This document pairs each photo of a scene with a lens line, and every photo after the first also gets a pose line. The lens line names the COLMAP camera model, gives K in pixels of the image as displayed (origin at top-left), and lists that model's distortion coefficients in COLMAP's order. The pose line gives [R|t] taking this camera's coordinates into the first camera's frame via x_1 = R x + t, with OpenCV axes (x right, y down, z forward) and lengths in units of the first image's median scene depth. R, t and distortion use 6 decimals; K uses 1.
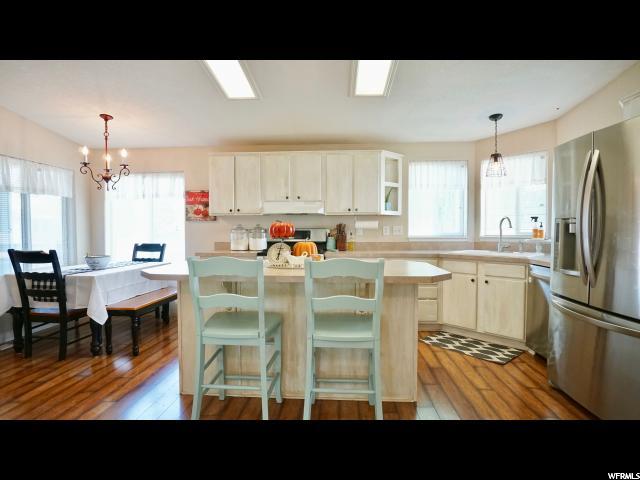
lens RADIAL K [[353.8, 0, 322.0], [0, 353.8, 238.9], [0, 0, 1]] dist [-0.026507, 0.000243]
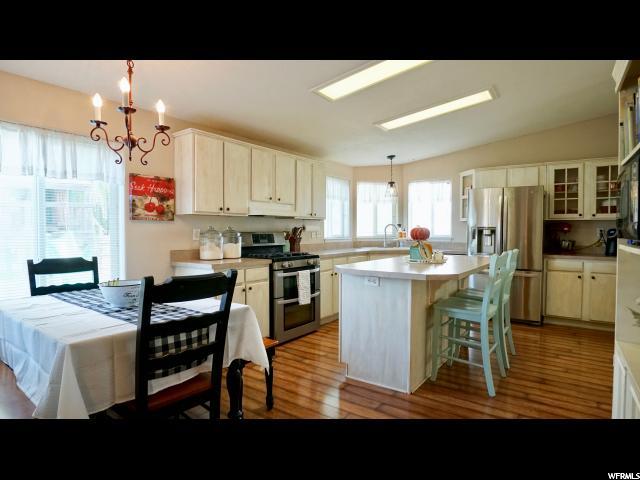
lens RADIAL K [[353.8, 0, 322.0], [0, 353.8, 238.9], [0, 0, 1]] dist [-0.026507, 0.000243]
pose [[0.534784, -0.017089, 0.844816, -0.802921], [0.022892, 0.999722, 0.005732, -0.012726], [-0.844679, 0.016274, 0.535026, 0.385674]]
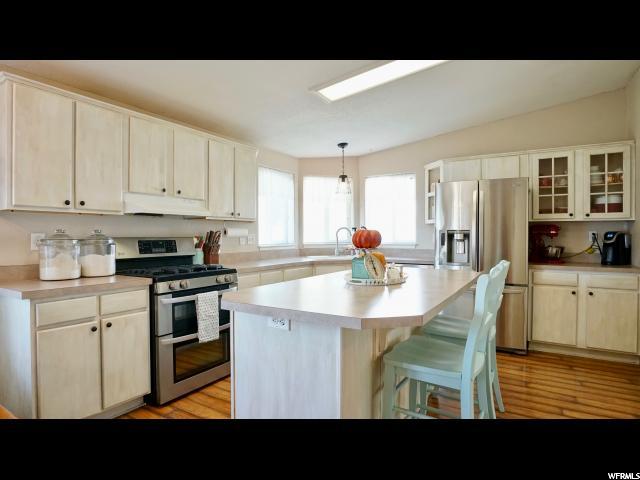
lens RADIAL K [[353.8, 0, 322.0], [0, 353.8, 238.9], [0, 0, 1]] dist [-0.026507, 0.000243]
pose [[0.460469, -0.006417, 0.887652, -0.536911], [0.027813, 0.999587, -0.007201, -0.013258], [-0.887240, 0.028004, 0.460458, 0.435616]]
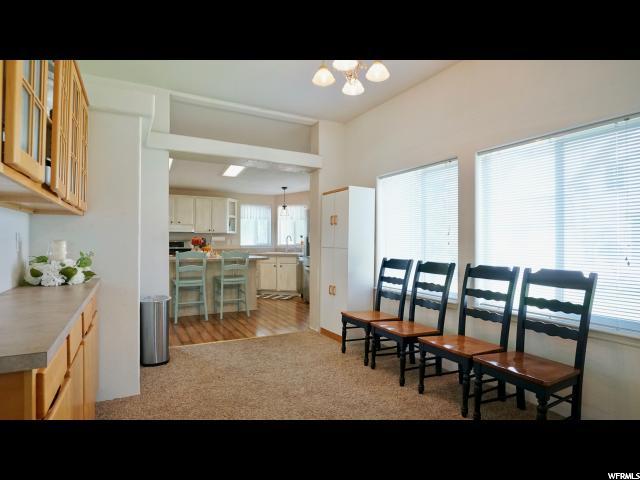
lens RADIAL K [[353.8, 0, 322.0], [0, 353.8, 238.9], [0, 0, 1]] dist [-0.026507, 0.000243]
pose [[0.847178, 0.006594, 0.531269, -0.375826], [0.013307, 0.999346, -0.033623, 0.027884], [-0.531143, 0.035554, 0.846536, -0.777871]]
